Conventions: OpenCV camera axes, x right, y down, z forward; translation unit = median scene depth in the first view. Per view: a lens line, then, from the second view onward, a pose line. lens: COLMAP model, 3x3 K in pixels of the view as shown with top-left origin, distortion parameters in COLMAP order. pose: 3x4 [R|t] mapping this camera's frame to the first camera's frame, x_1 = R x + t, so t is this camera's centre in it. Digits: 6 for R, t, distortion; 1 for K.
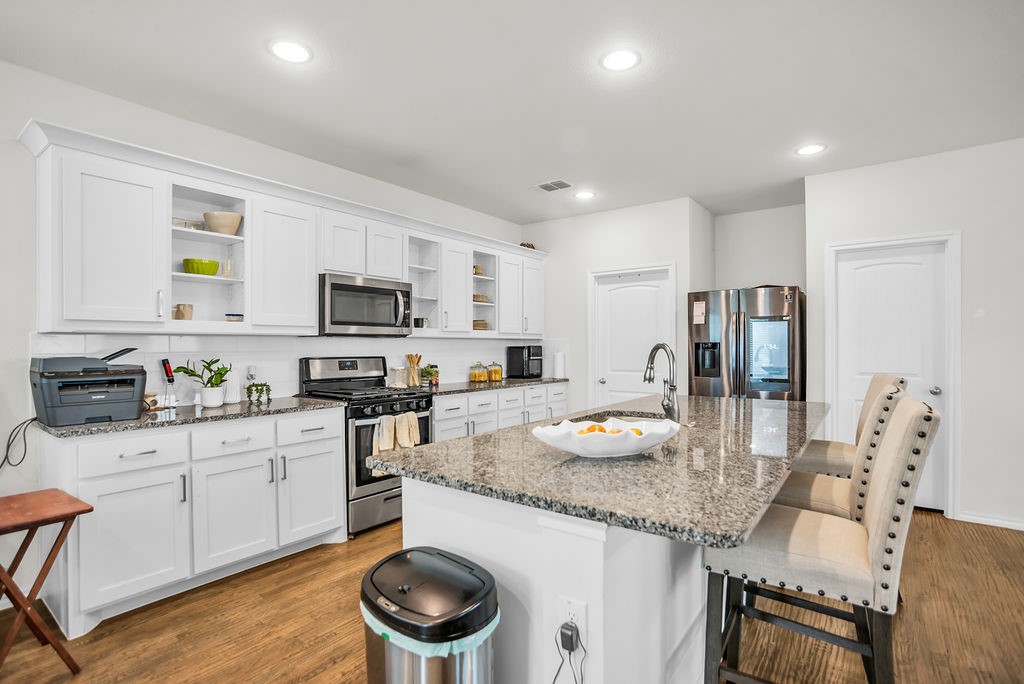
lens RADIAL K [[501.2, 0, 512.0], [0, 501.2, 342.0], [0, 0, 1]] dist [-0.004209, -0.000275]
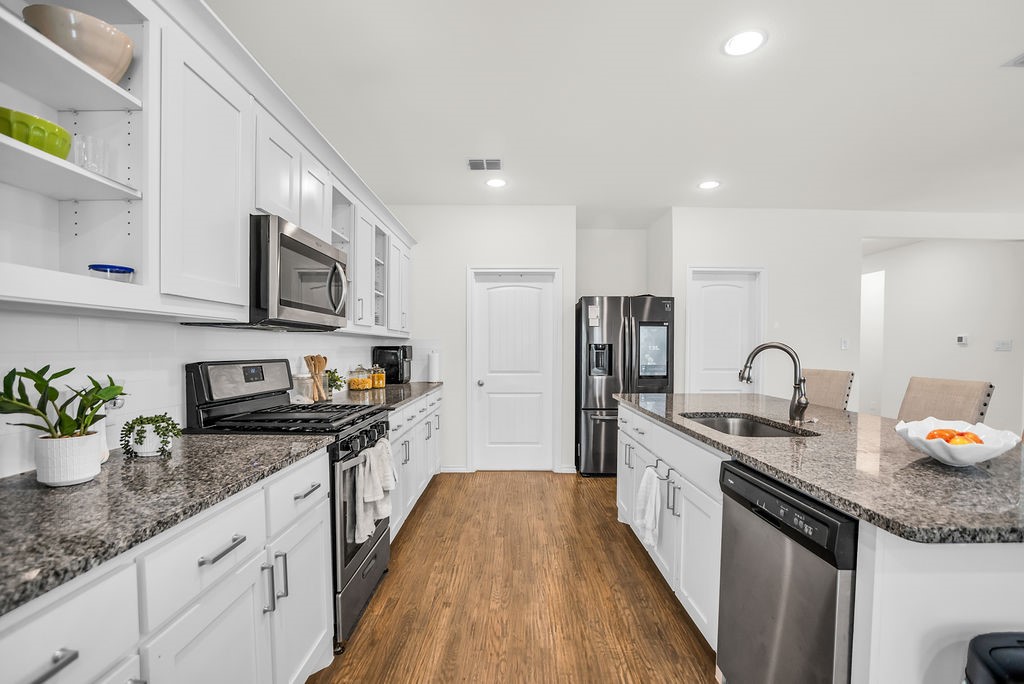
lens RADIAL K [[460.0, 0, 512.7], [0, 460.0, 355.5], [0, 0, 1]] dist [-0.002150, 0.000039]
pose [[0.797726, -0.004087, 0.603006, -0.407387], [-0.009974, 0.999751, 0.019970, 0.009441], [-0.602937, -0.021945, 0.797487, 0.354048]]
